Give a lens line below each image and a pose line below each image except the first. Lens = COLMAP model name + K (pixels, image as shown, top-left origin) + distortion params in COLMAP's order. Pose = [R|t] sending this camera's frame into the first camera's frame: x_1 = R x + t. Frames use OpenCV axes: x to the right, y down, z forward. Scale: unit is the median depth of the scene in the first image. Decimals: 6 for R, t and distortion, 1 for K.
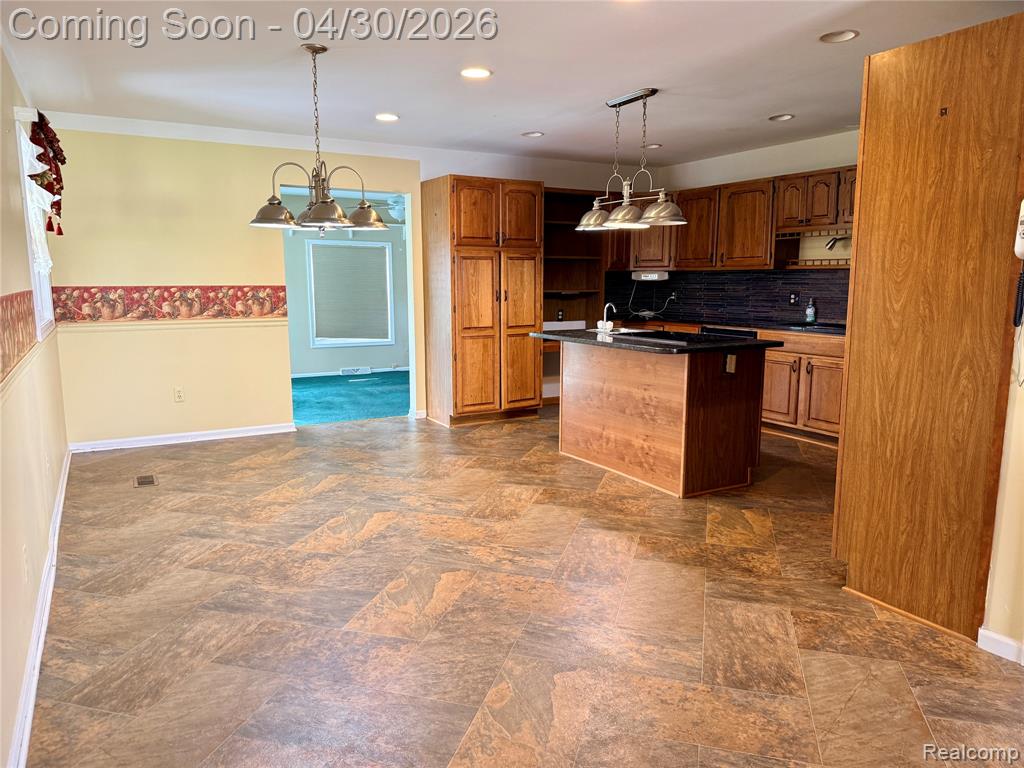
lens RADIAL K [[706.2, 0, 509.4], [0, 706.2, 389.0], [0, 0, 1]] dist [0.008610, -0.038689]
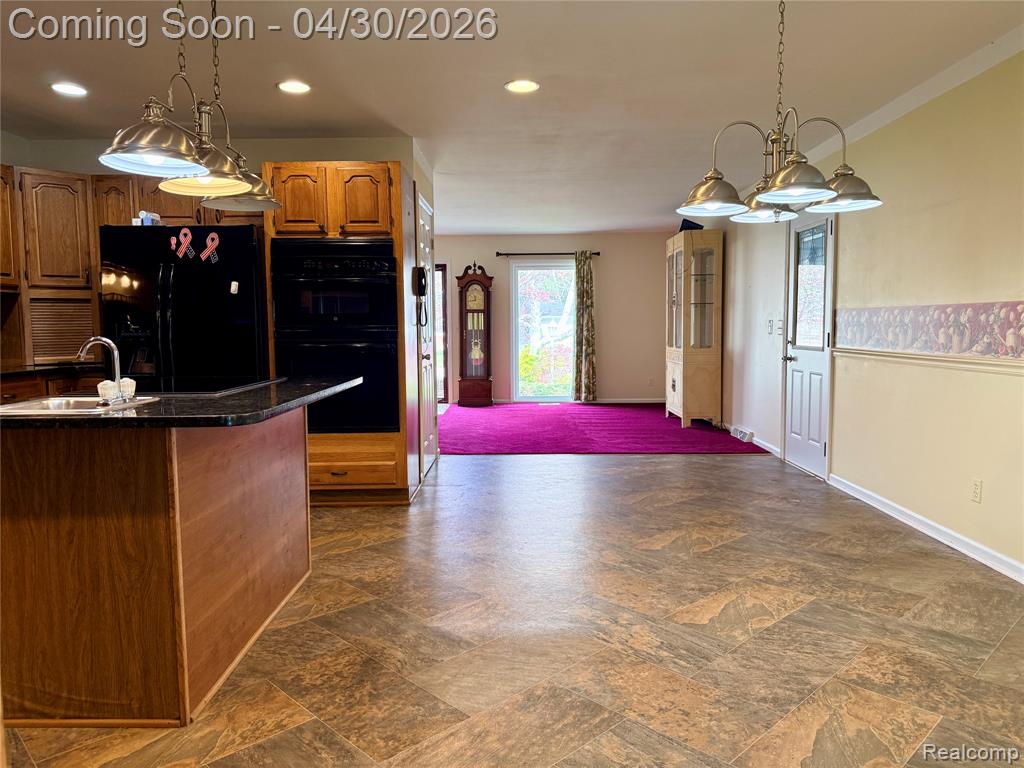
lens RADIAL K [[706.2, 0, 502.2], [0, 706.2, 380.1], [0, 0, 1]] dist [0.008610, -0.038689]
pose [[-0.856189, -0.036784, 0.515352, -0.344872], [0.087853, 0.972572, 0.215375, -0.208677], [-0.509139, 0.229677, -0.829473, 1.518294]]
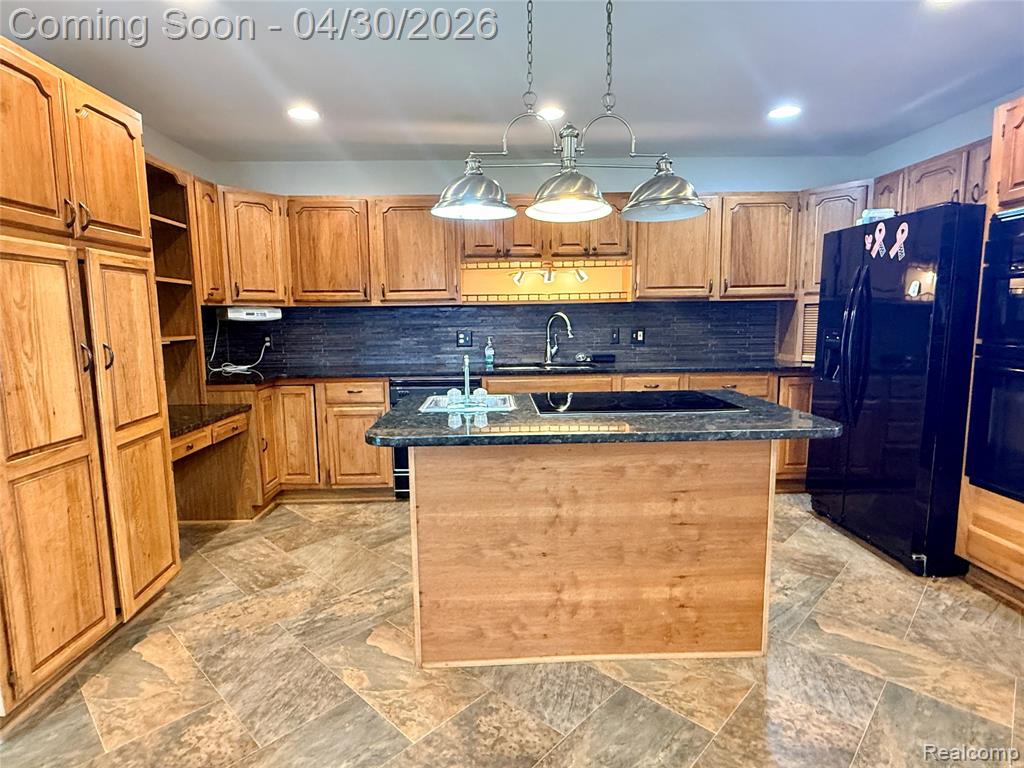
lens RADIAL K [[543.4, 0, 510.6], [0, 543.4, 381.8], [0, 0, 1]] dist [-0.003679, 0.000974]
pose [[0.469992, -0.106756, 0.876191, -0.262407], [0.149092, 0.987997, 0.040405, -0.140502], [-0.869988, 0.111643, 0.480268, 0.948479]]
